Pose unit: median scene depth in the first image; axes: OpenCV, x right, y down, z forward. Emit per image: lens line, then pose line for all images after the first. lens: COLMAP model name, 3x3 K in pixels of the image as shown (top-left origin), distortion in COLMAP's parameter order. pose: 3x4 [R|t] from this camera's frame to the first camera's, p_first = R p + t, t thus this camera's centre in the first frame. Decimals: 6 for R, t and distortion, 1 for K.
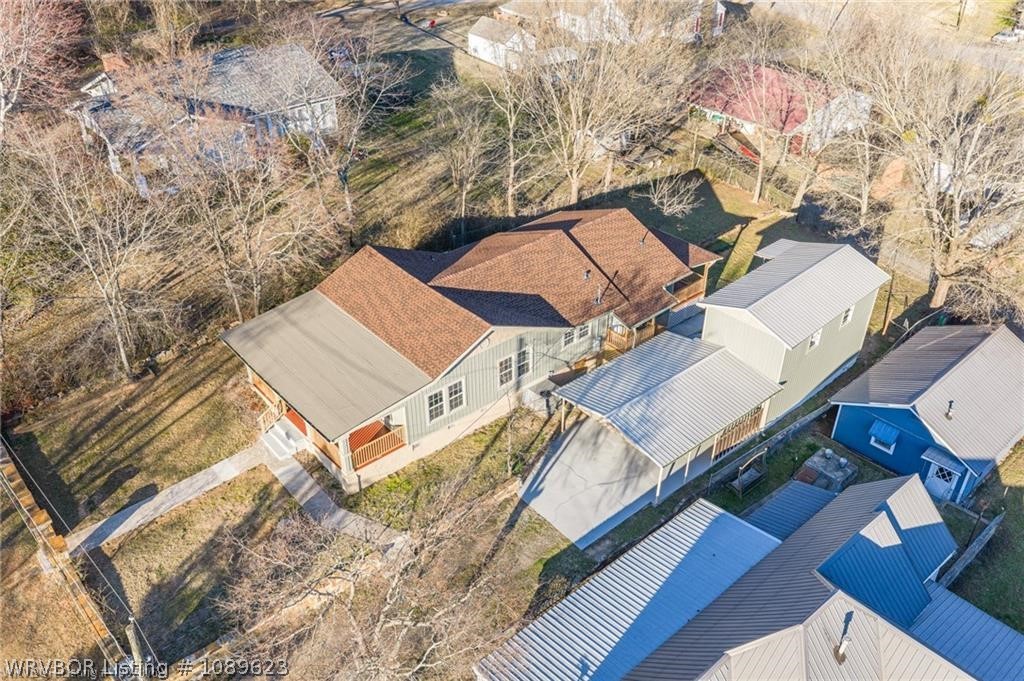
lens RADIAL K [[849.6, 0, 515.9], [0, 849.6, 343.2], [0, 0, 1]] dist [0.012781, -0.005306]
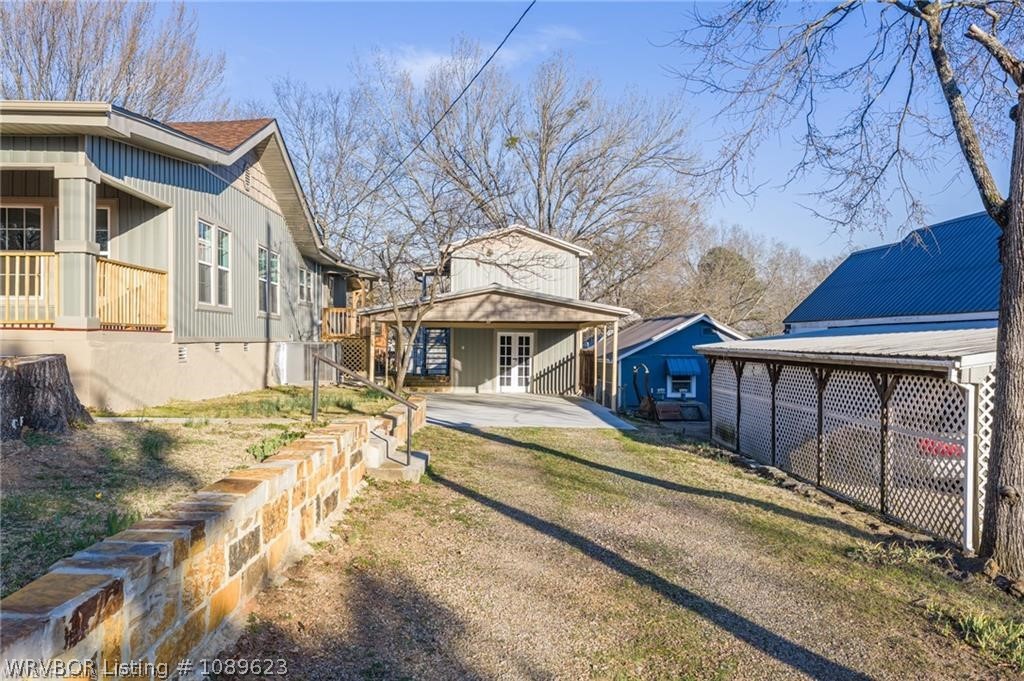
lens RADIAL K [[849.6, 0, 515.9], [0, 849.6, 343.2], [0, 0, 1]] dist [0.012781, -0.005306]
pose [[0.625705, -0.003116, 0.780054, -0.304999], [0.431563, 0.834396, -0.342836, 0.297367], [-0.649806, 0.551157, 0.523430, 0.665646]]
